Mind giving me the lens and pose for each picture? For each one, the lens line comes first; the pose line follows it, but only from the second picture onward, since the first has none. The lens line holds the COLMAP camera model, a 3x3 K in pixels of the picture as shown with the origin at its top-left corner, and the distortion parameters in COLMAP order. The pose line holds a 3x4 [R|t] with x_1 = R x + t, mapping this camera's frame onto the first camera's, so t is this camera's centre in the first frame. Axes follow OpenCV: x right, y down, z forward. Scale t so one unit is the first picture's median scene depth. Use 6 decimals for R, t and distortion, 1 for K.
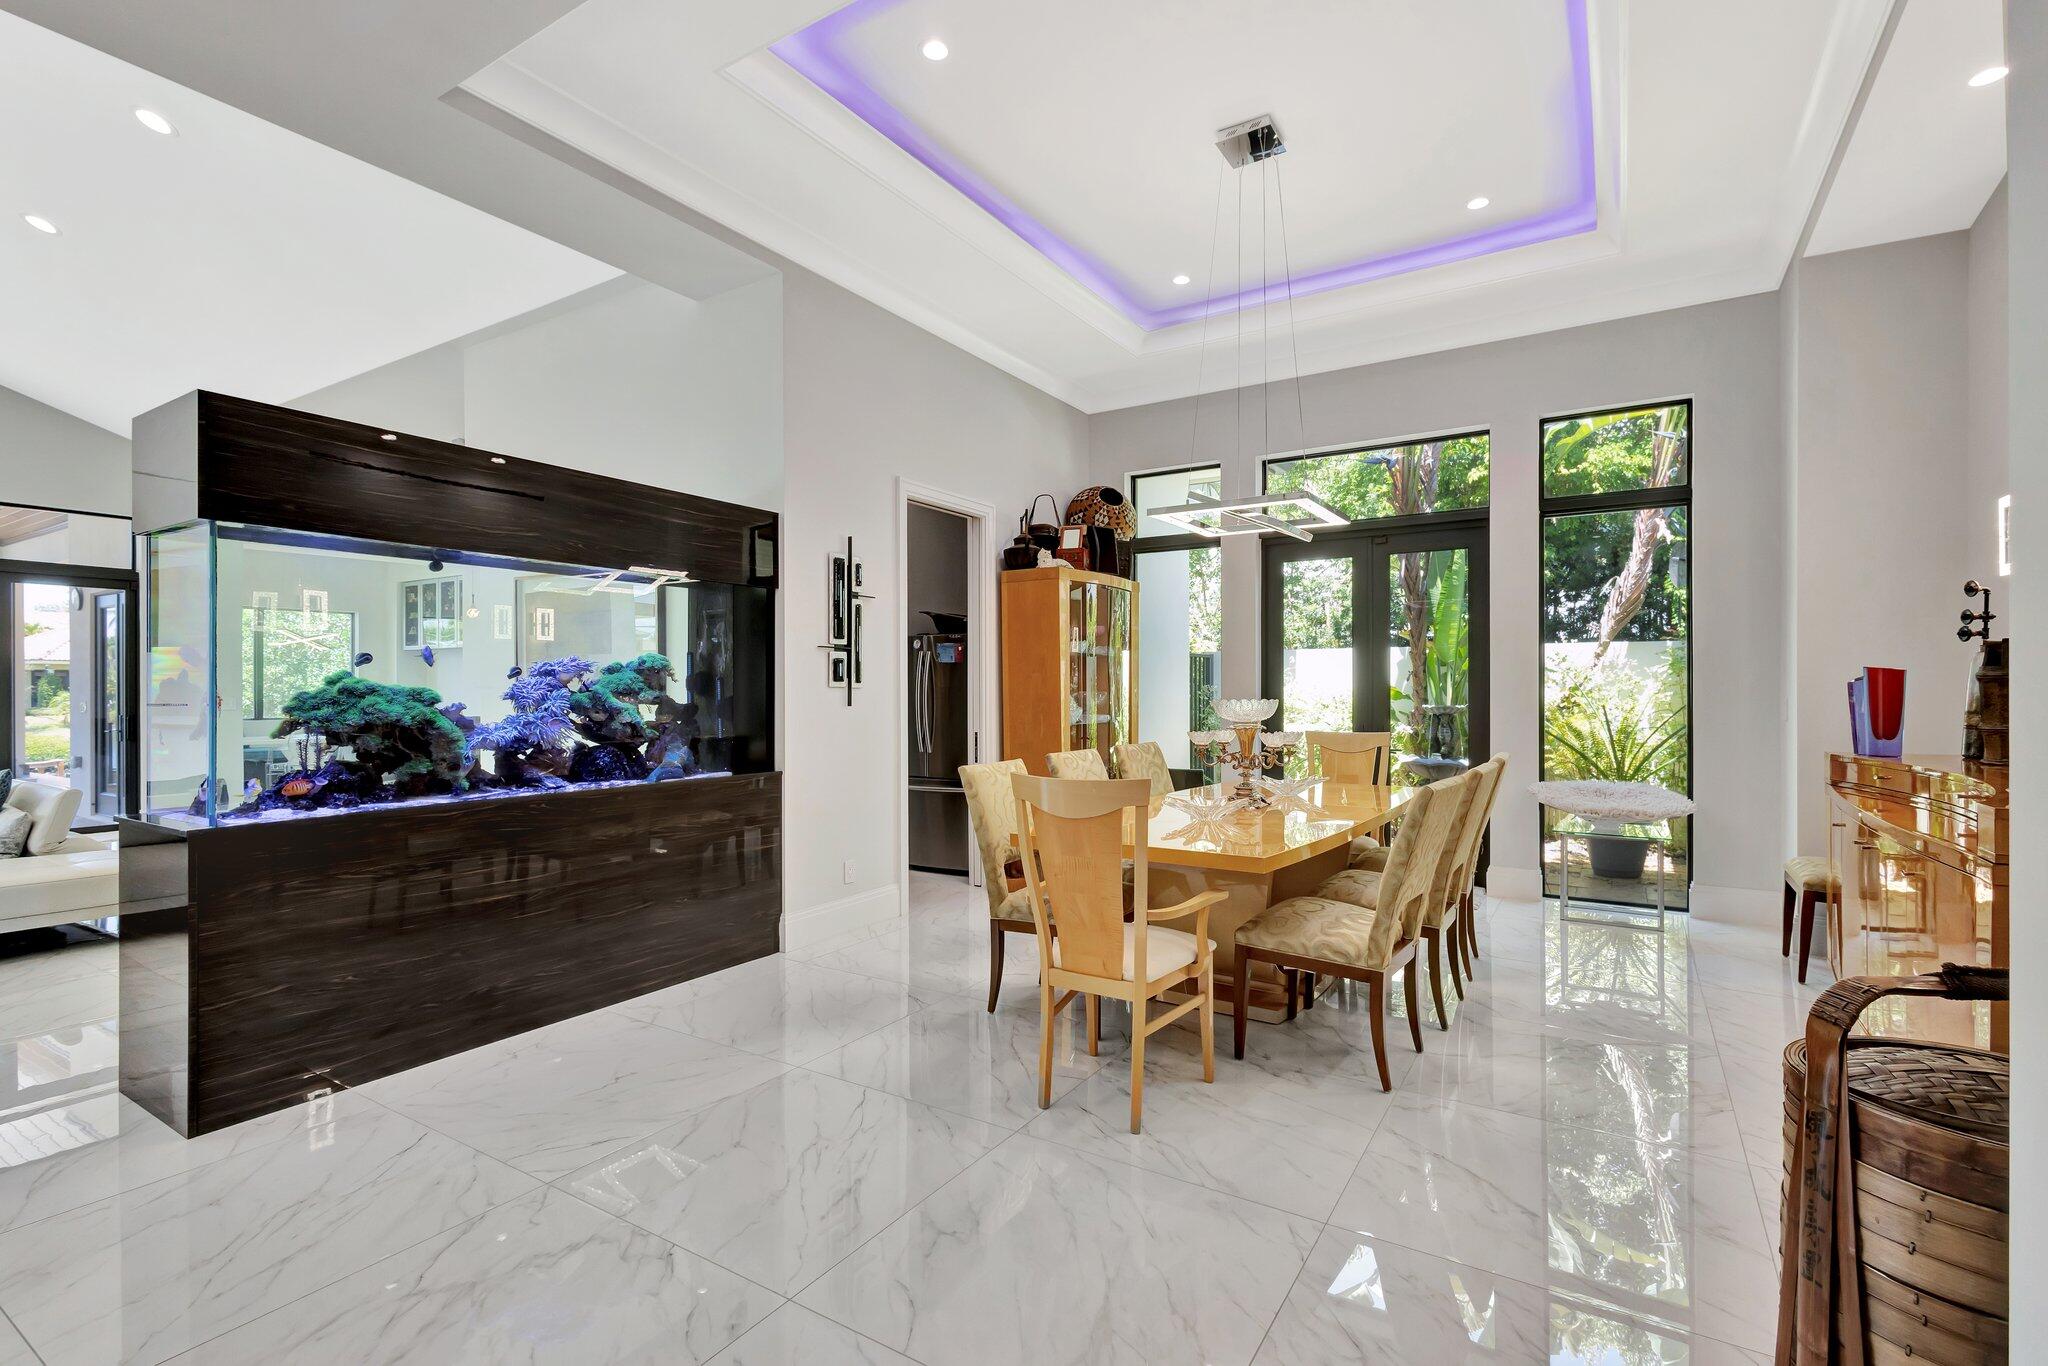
lens RADIAL K [[951.4, 0, 1024.0], [0, 951.4, 683.0], [0, 0, 1]] dist [0.000887, -0.001050]
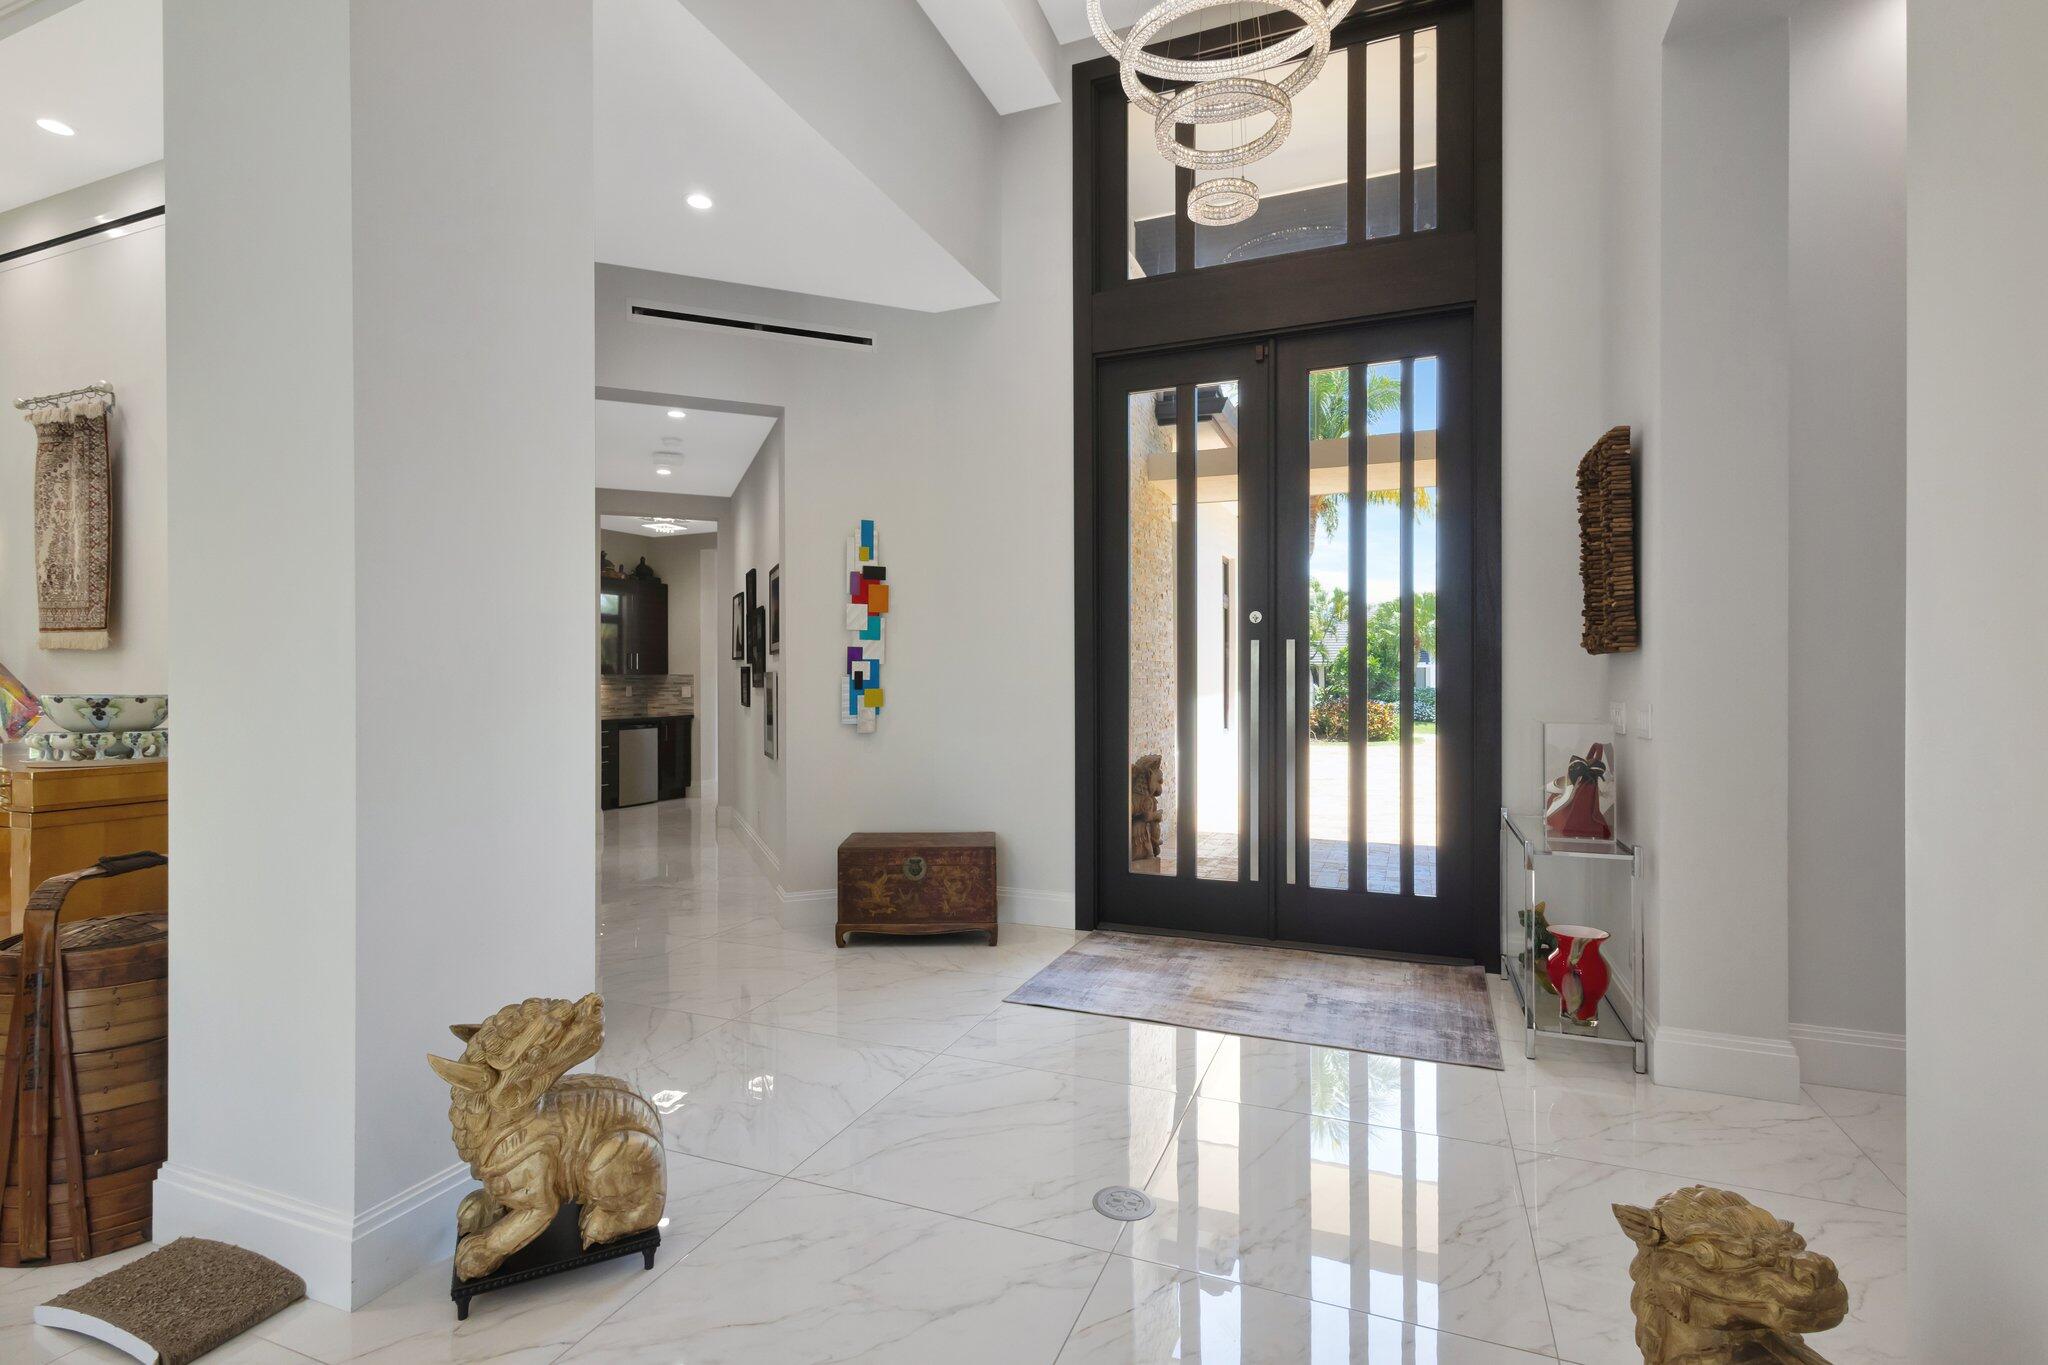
lens RADIAL K [[951.4, 0, 1024.0], [0, 951.4, 682.5], [0, 0, 1]] dist [0.000887, -0.001050]
pose [[-0.187720, 0.002043, 0.982220, -0.259393], [-0.004411, 0.999986, -0.002923, -0.000004], [-0.982213, -0.004881, -0.187709, -0.063722]]
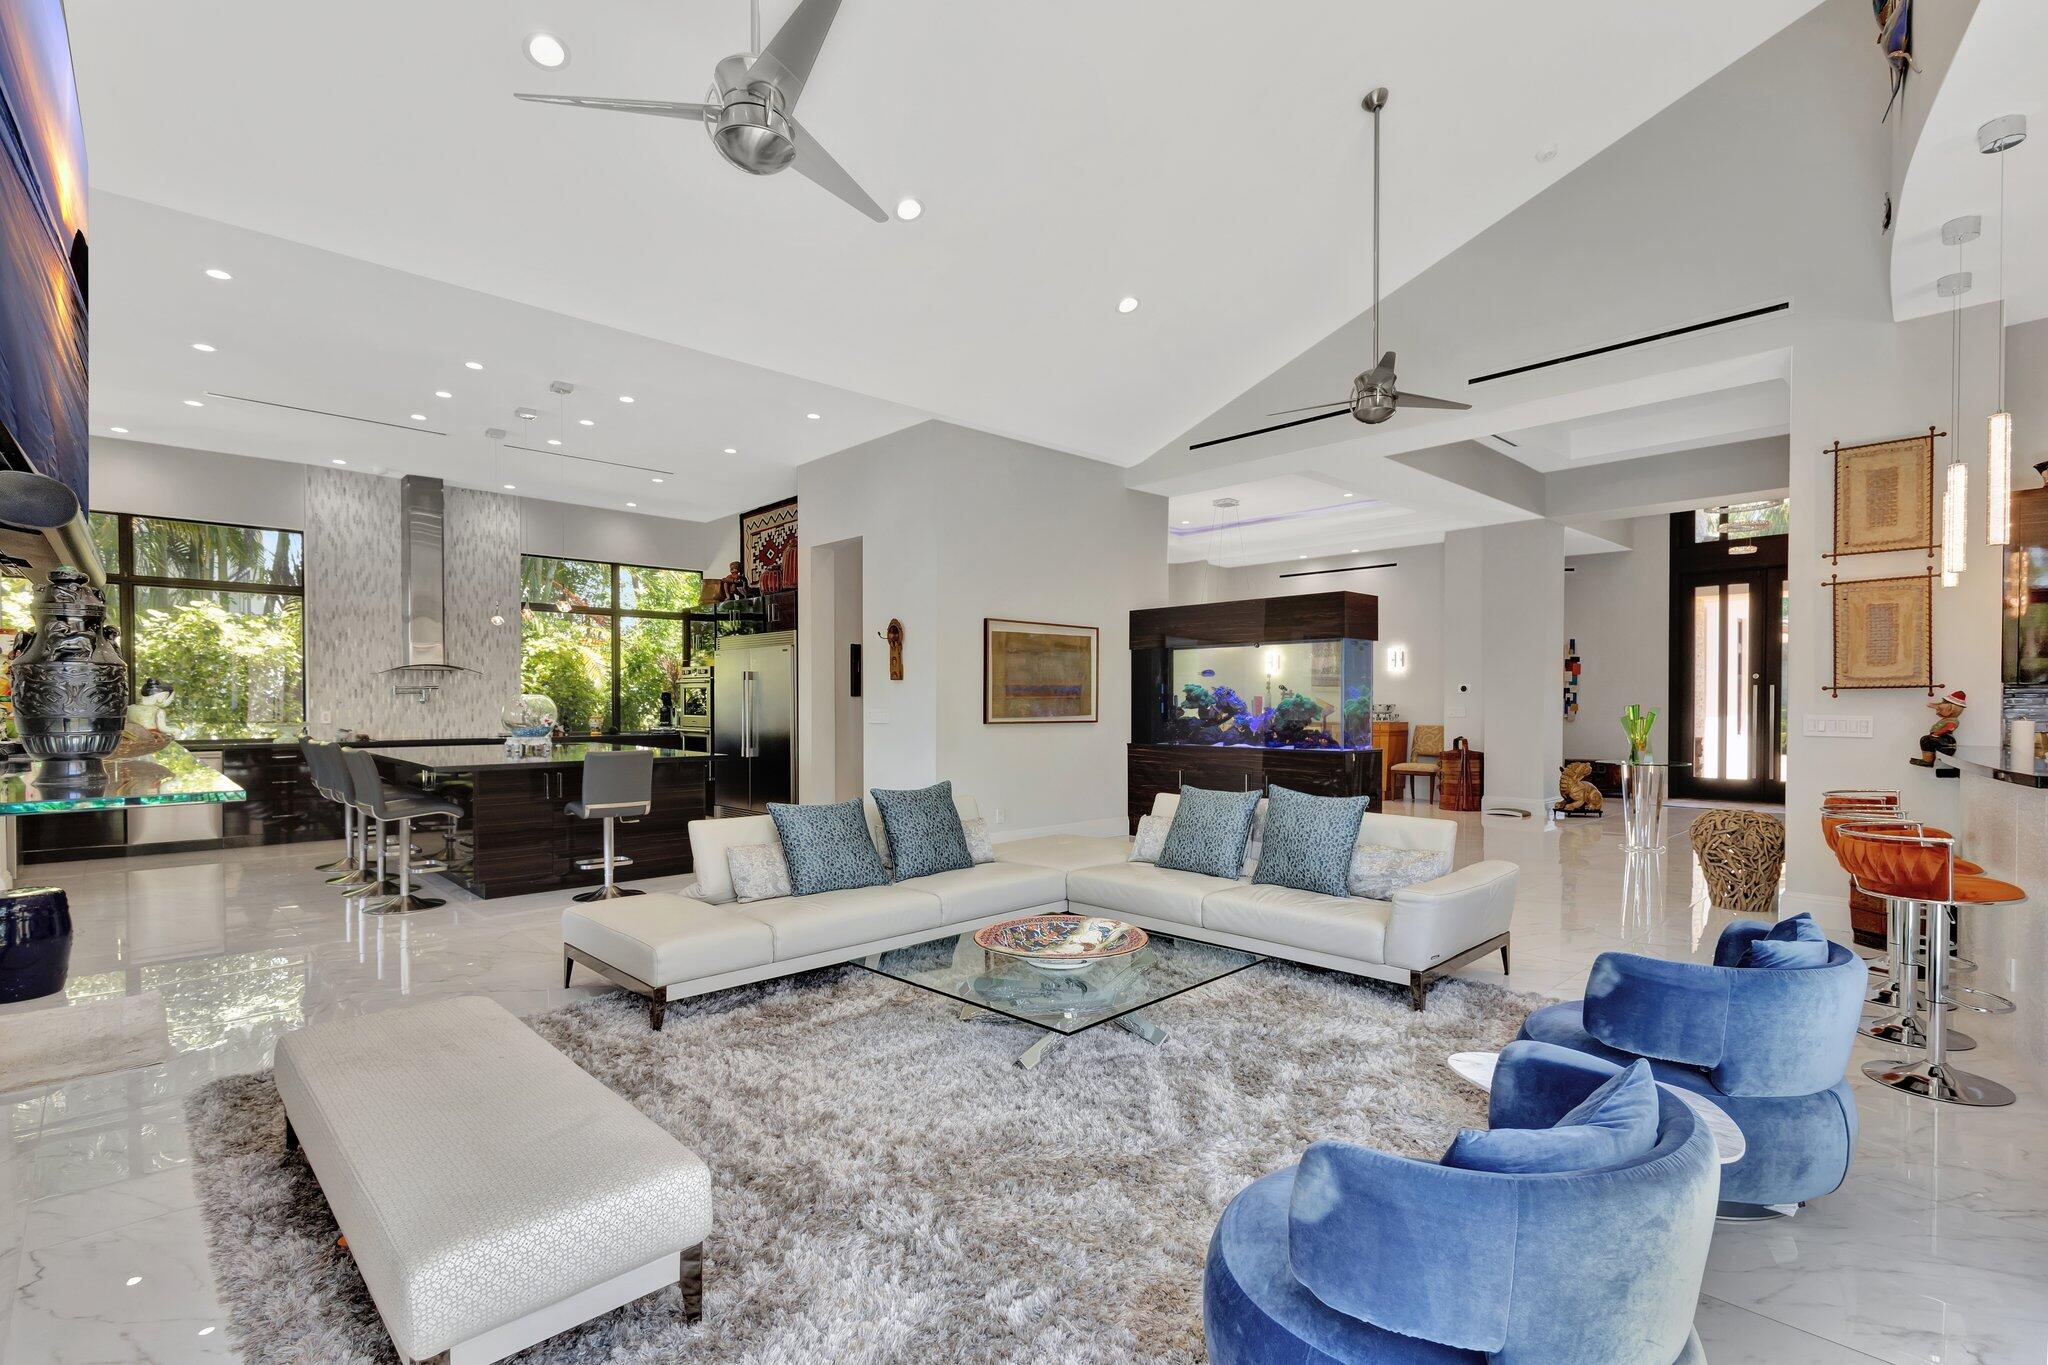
lens RADIAL K [[954.7, 0, 1038.6], [0, 954.7, 701.8], [0, 0, 1]] dist [0.008918, -0.000041]
pose [[0.229089, 0.001877, 0.973404, -1.947888], [-0.007619, 0.999971, -0.000135, 0.008469], [-0.973376, -0.007385, 0.229096, 0.655164]]
